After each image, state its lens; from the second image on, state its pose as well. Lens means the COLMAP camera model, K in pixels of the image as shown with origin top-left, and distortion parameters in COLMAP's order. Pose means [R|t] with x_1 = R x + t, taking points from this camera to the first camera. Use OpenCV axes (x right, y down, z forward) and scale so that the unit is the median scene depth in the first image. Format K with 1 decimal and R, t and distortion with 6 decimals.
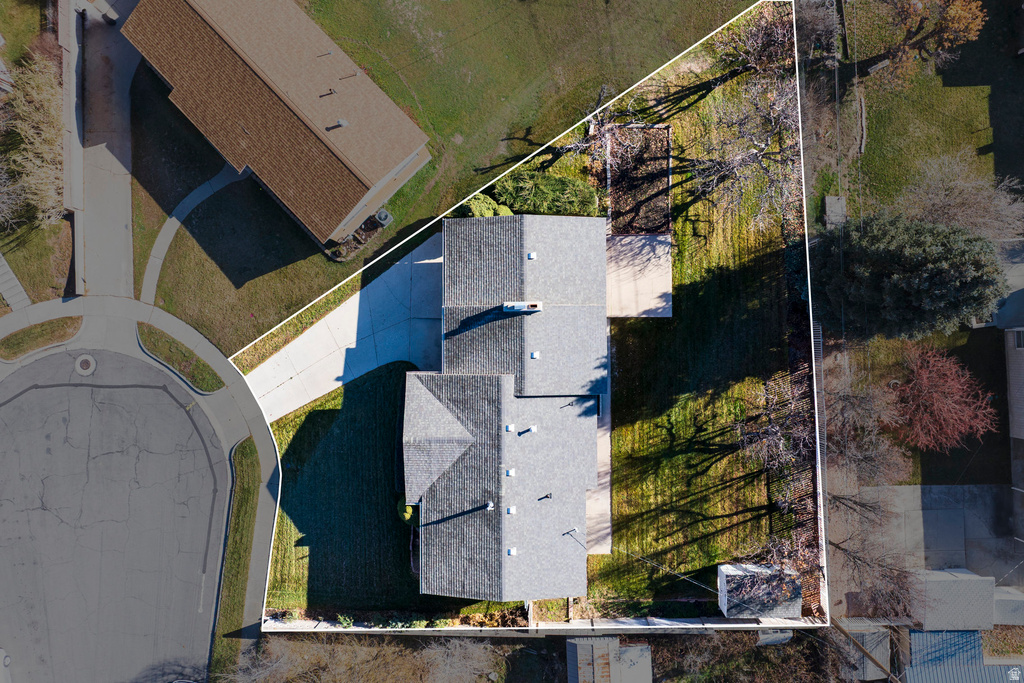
lens RADIAL K [[720.4, 0, 512.0], [0, 720.4, 341.5], [0, 0, 1]] dist [-0.039101, -0.005252]
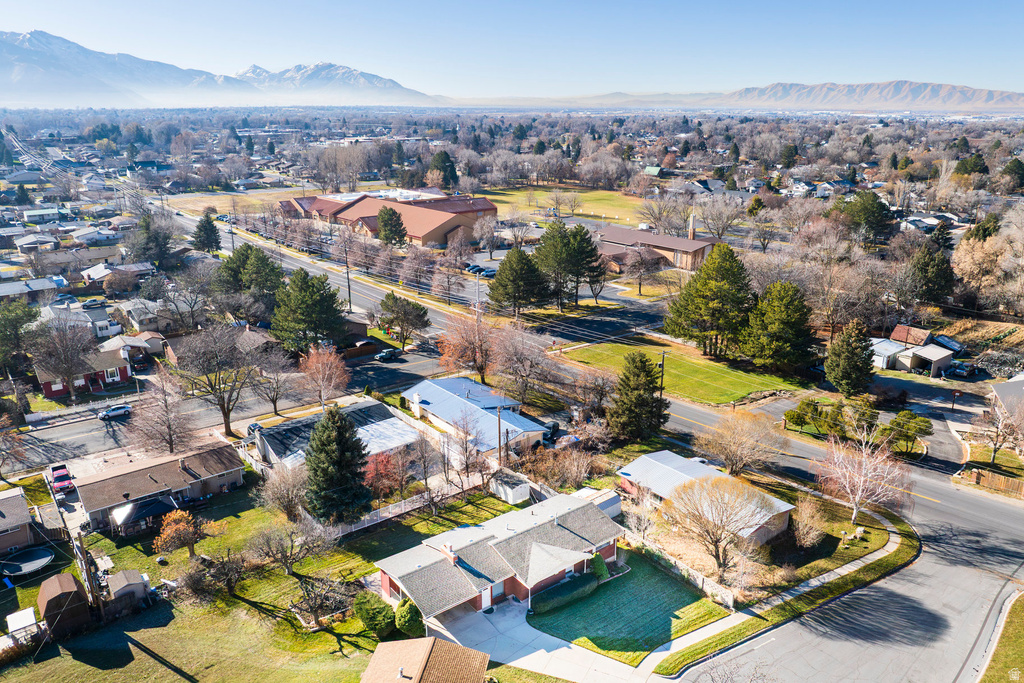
lens RADIAL K [[729.4, 0, 512.0], [0, 729.4, 341.5], [0, 0, 1]] dist [-0.036647, -0.001421]
pose [[-0.598320, -0.193003, 0.777665, -1.092315], [0.801154, -0.159702, 0.576757, -0.703144], [0.012879, 0.968114, 0.250178, 0.118356]]
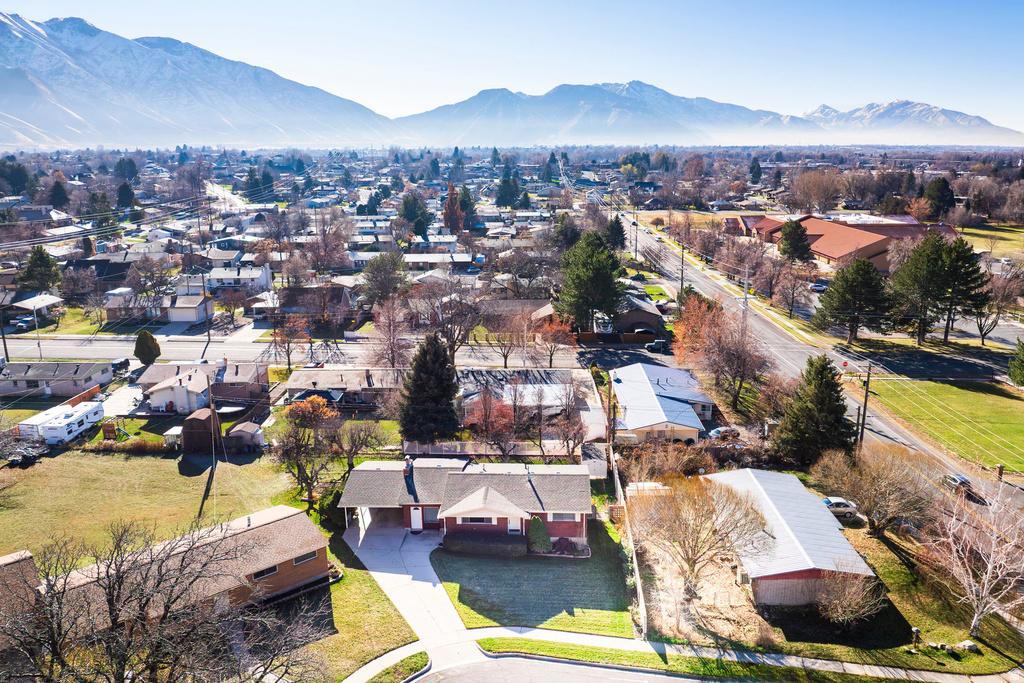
lens RADIAL K [[732.1, 0, 512.0], [0, 732.1, 341.5], [0, 0, 1]] dist [-0.026922, -0.002956]
pose [[0.053695, -0.202768, 0.977754, -1.350148], [0.998424, 0.026925, -0.049246, 0.230175], [-0.016341, 0.978857, 0.203894, 0.332146]]
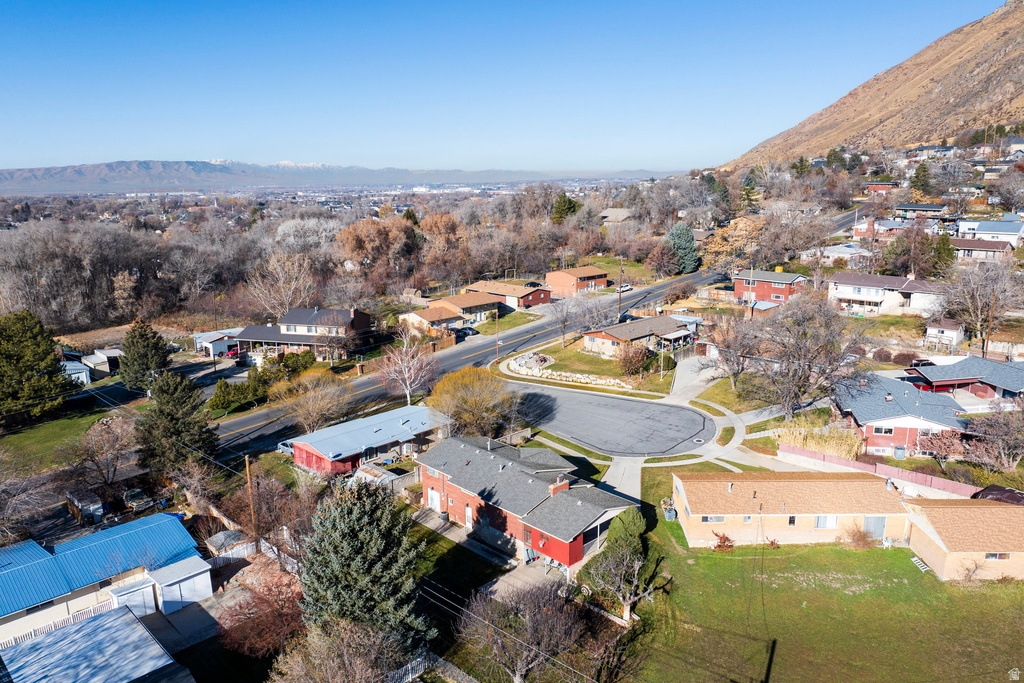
lens RADIAL K [[720.4, 0, 512.0], [0, 720.4, 341.5], [0, 0, 1]] dist [-0.039101, -0.005252]
pose [[-0.716680, 0.207920, -0.665686, 0.932485], [-0.694453, -0.125082, 0.708583, -0.918692], [0.064064, 0.970115, 0.234035, 0.282740]]
